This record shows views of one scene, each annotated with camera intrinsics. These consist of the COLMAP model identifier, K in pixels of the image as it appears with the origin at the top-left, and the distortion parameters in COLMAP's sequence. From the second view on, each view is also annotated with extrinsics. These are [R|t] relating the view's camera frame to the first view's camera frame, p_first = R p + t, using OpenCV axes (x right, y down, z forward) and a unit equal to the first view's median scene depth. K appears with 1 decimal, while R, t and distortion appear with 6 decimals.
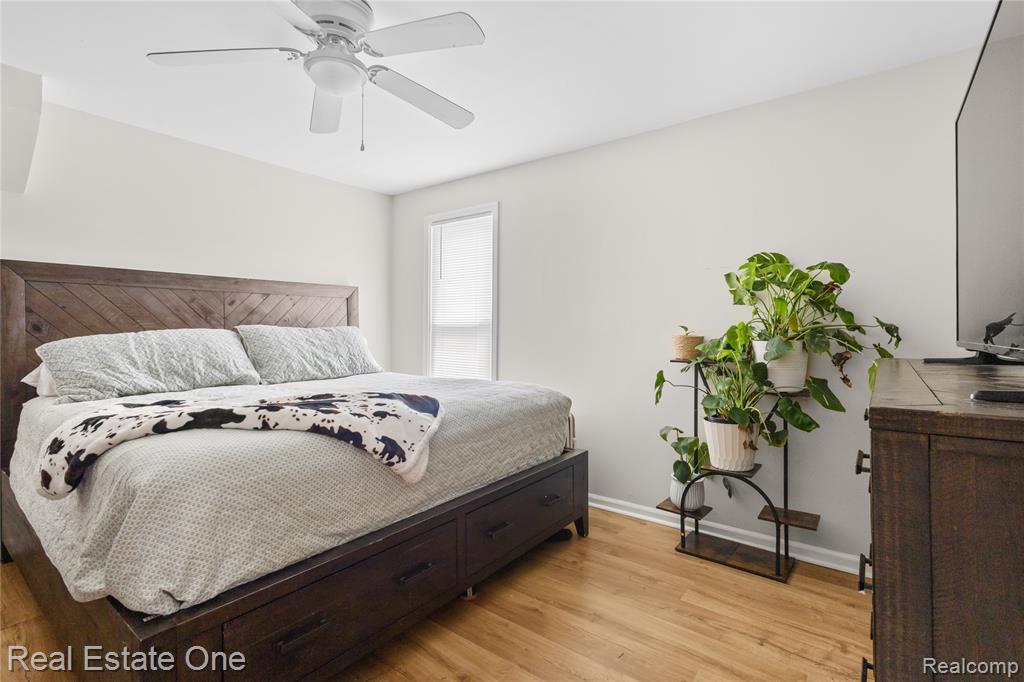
lens RADIAL K [[476.3, 0, 509.1], [0, 476.3, 335.1], [0, 0, 1]] dist [0.006048, 0.000187]
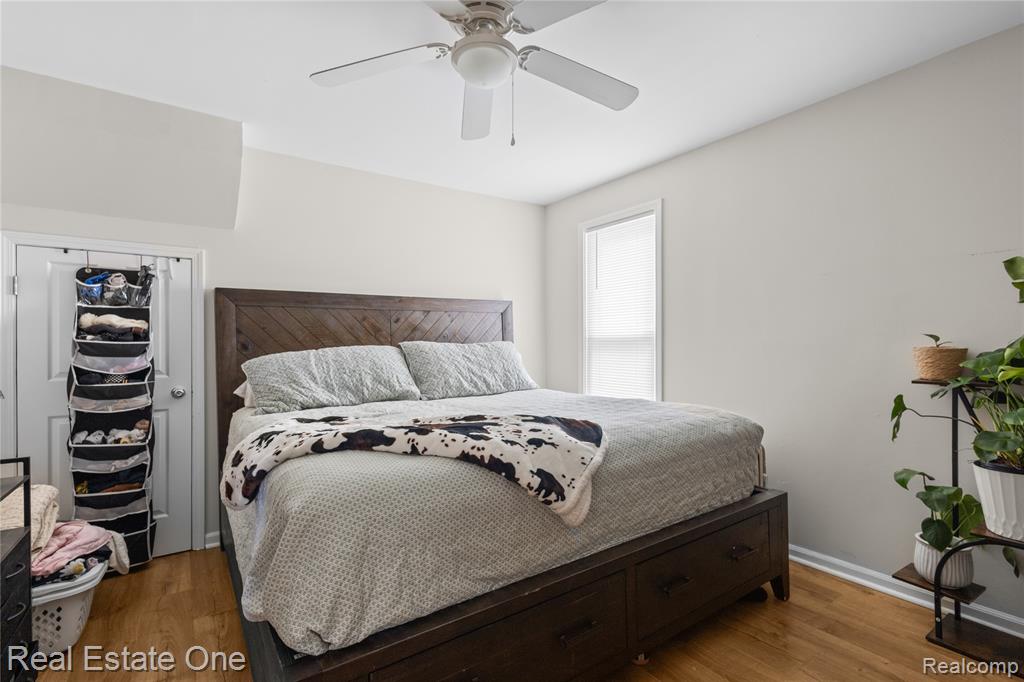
lens RADIAL K [[476.3, 0, 509.1], [0, 476.3, 335.1], [0, 0, 1]] dist [0.006048, 0.000187]
pose [[0.949868, -0.018456, -0.312107, -0.032685], [0.009181, 0.999472, -0.031161, -0.001133], [0.312517, 0.026733, 0.949536, 0.124053]]
